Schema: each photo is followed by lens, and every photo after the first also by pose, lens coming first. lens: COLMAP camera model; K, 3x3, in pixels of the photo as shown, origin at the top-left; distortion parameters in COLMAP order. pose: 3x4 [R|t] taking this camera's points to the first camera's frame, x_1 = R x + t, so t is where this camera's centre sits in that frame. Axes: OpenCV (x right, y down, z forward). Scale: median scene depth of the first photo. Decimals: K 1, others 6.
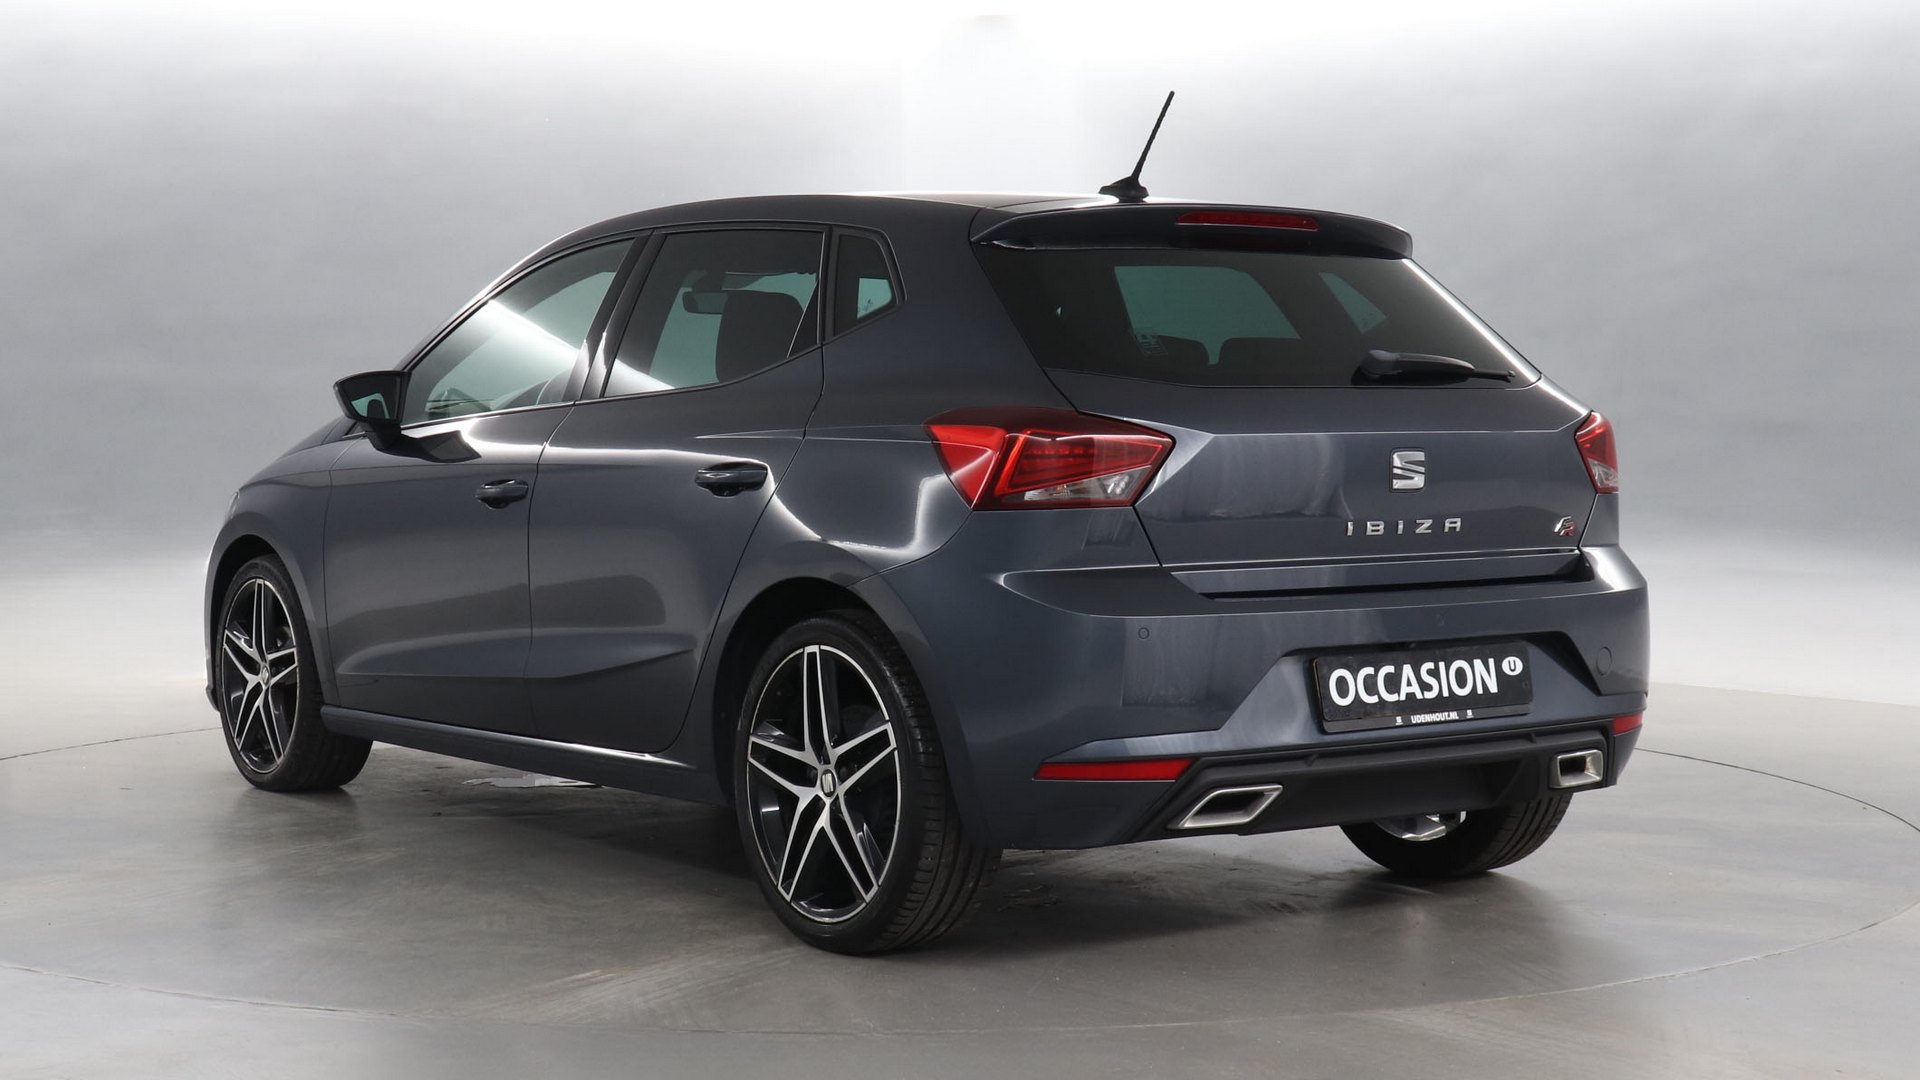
lens RADIAL K [[3058.2, 0, 960.0], [0, 3058.2, 540.0], [0, 0, 1]] dist [-0.011028, -0.085772]
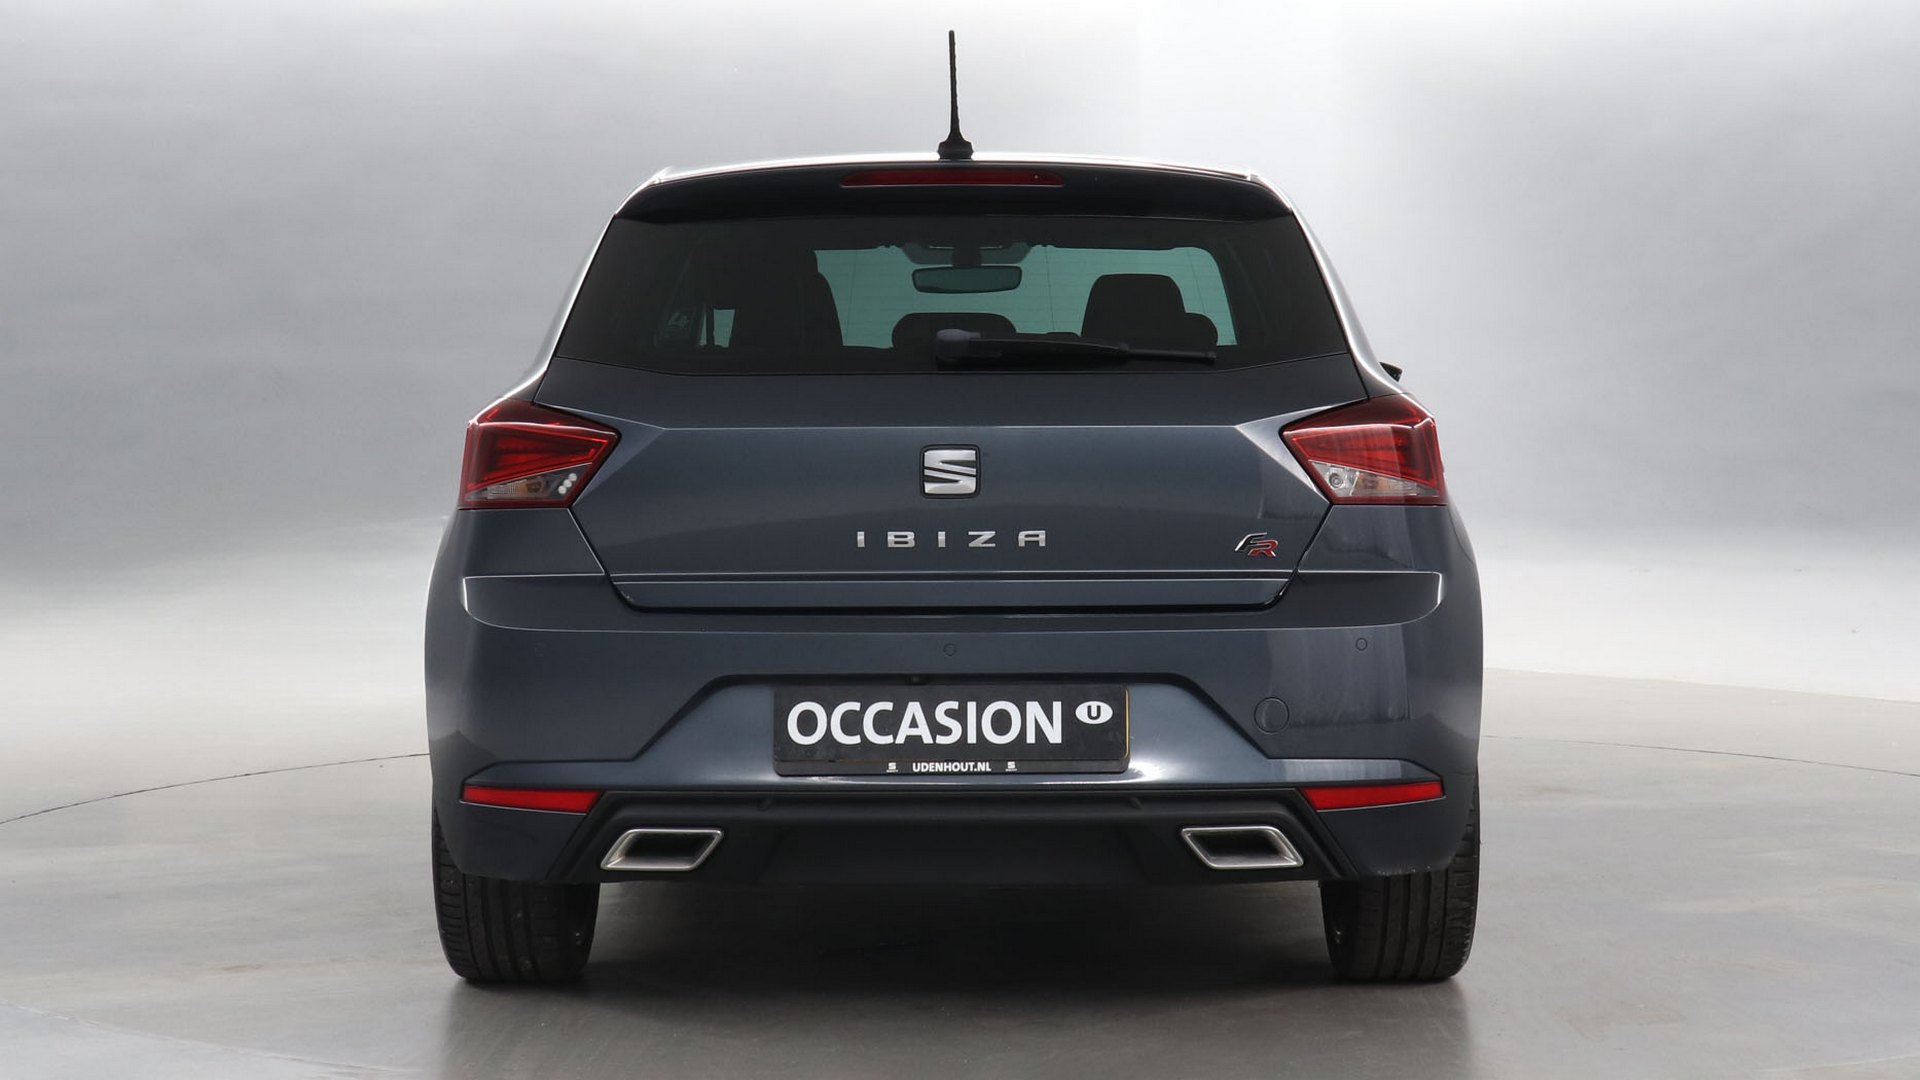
lens RADIAL K [[3058.2, 0, 960.0], [0, 3058.2, 540.0], [0, 0, 1]] dist [-0.011028, -0.085772]
pose [[0.795179, 0.031898, -0.605536, 0.661104], [-0.023805, 0.999488, 0.021389, -0.022180], [0.605908, -0.002593, 0.795531, 0.333039]]
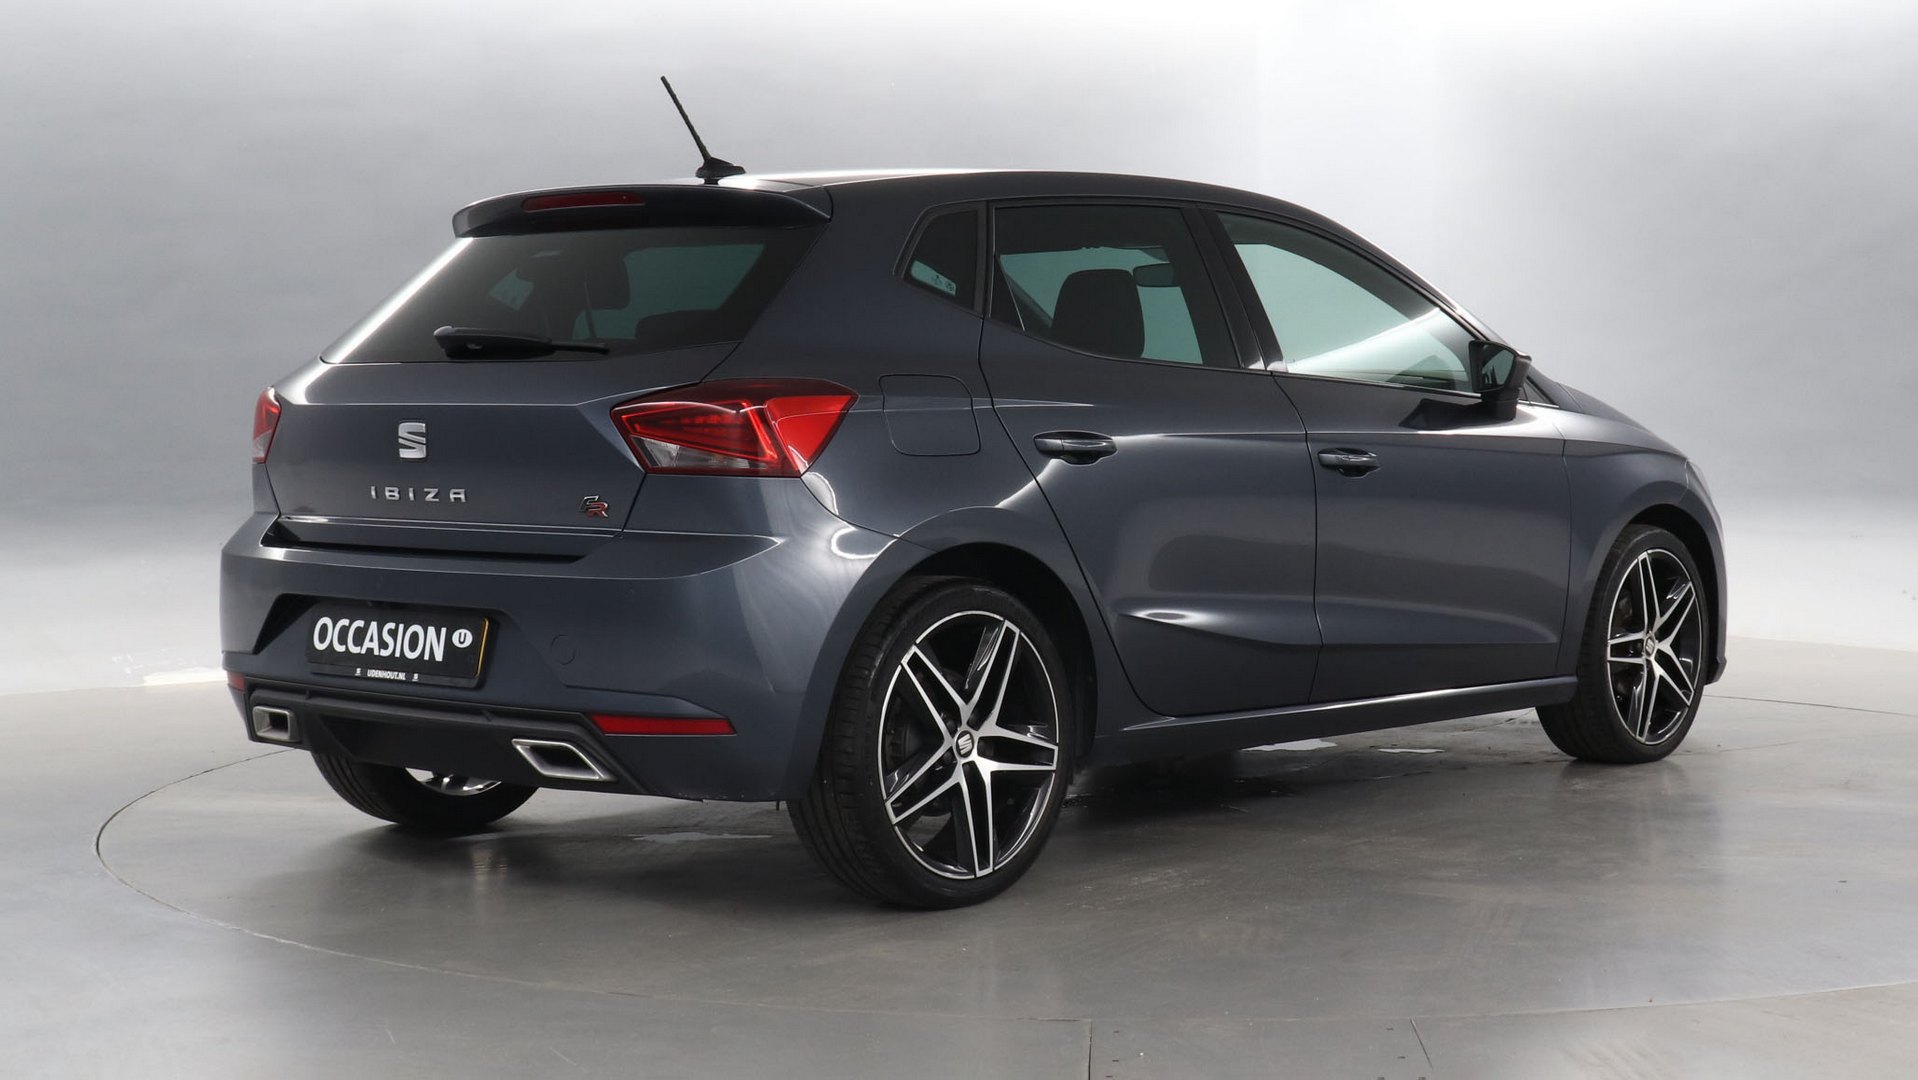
lens RADIAL K [[3055.0, 0, 959.0], [0, 3055.0, 540.0], [0, 0, 1]] dist [-0.011028, -0.085772]
pose [[0.180529, 0.052159, -0.982186, 1.220836], [-0.040826, 0.998130, 0.045501, -0.044381], [0.982722, 0.031884, 0.182321, 0.997408]]
